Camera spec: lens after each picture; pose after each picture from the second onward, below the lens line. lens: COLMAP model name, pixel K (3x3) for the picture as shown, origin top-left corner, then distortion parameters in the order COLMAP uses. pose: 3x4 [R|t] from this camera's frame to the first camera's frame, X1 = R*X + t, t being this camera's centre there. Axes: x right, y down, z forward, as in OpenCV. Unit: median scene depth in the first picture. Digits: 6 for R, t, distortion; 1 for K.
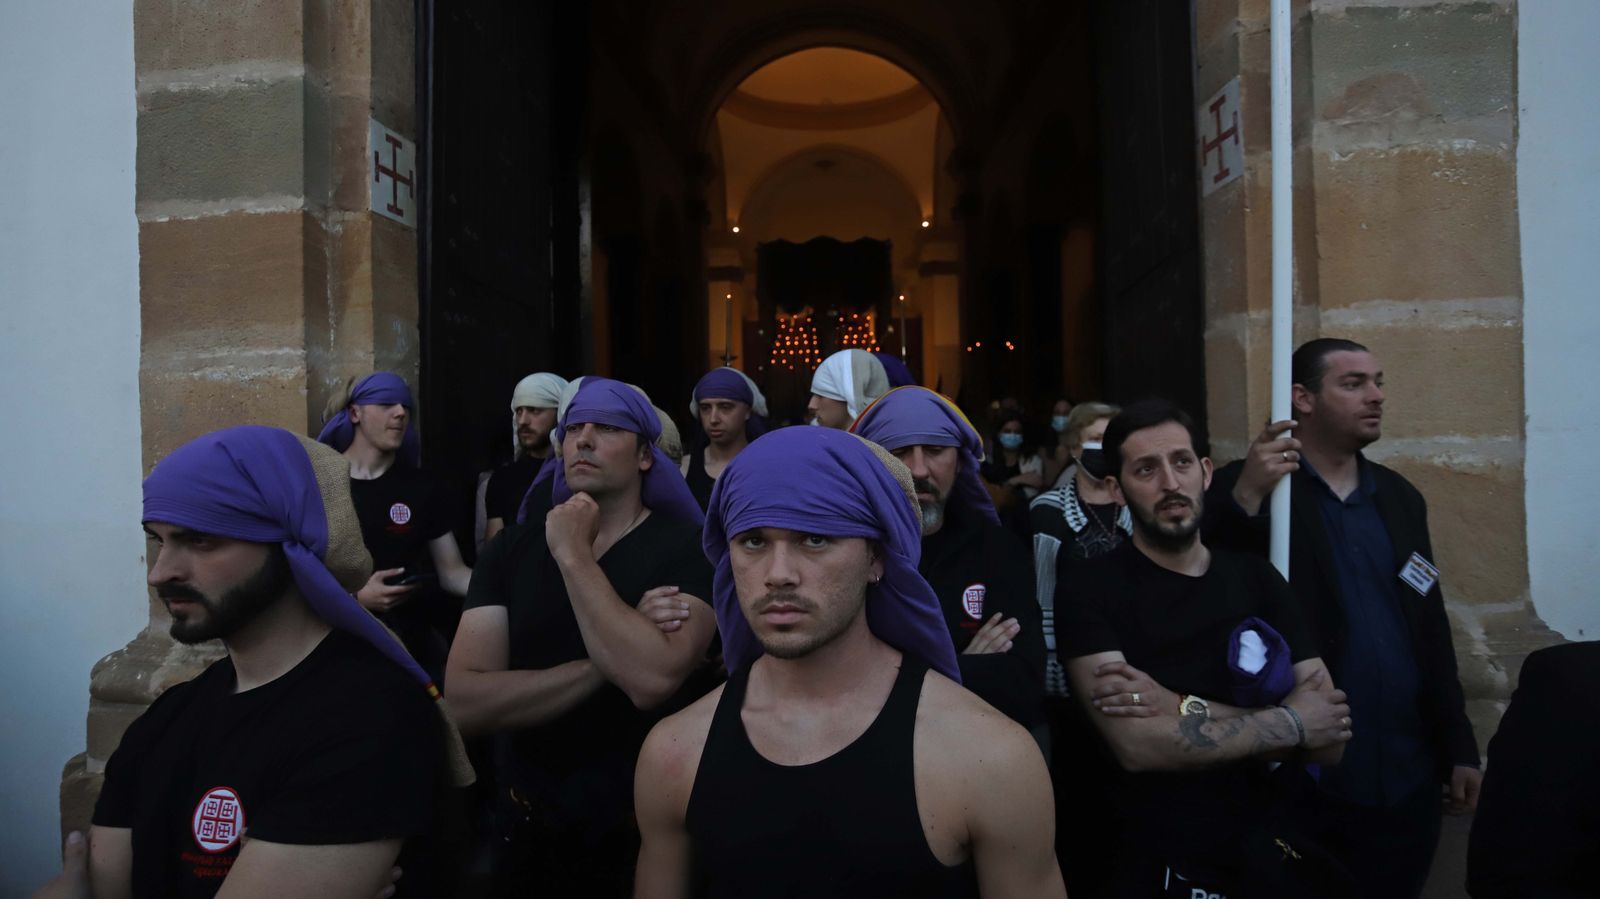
lens RADIAL K [[822.4, 0, 800.0], [0, 822.4, 449.5], [0, 0, 1]] dist [-0.092491, 0.042543]
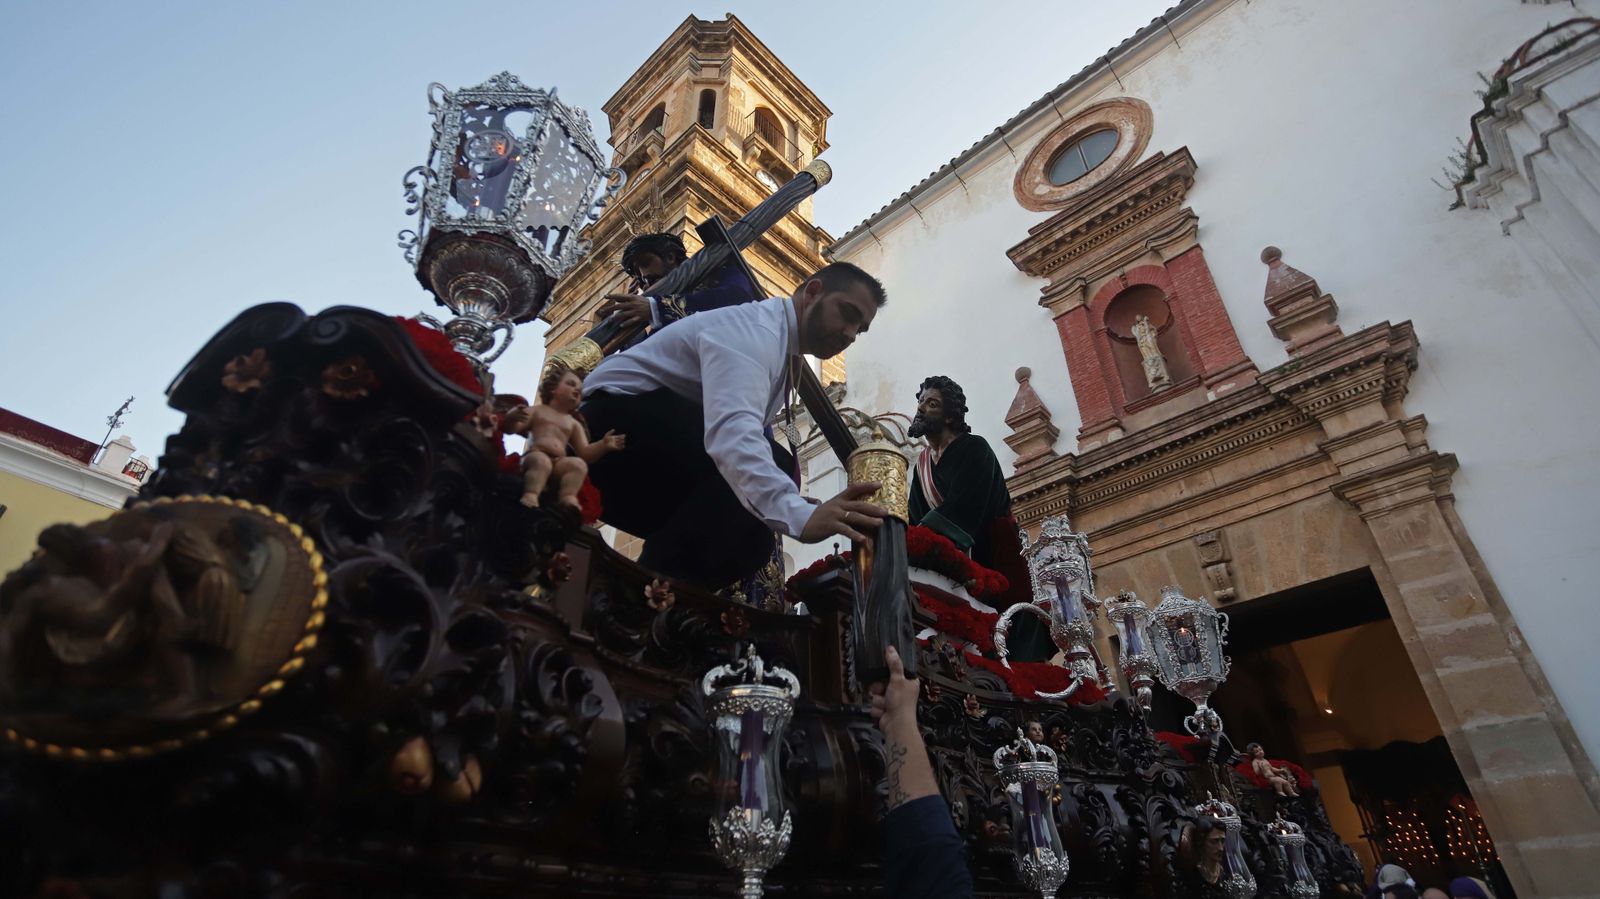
lens RADIAL K [[823.2, 0, 802.0], [0, 823.2, 437.2], [0, 0, 1]] dist [-0.091450, 0.047316]
pose [[0.777524, -0.363027, -0.513486, 0.643901], [0.004239, 0.819550, -0.572992, 0.231331], [0.628839, 0.443339, 0.638759, -3.000338]]
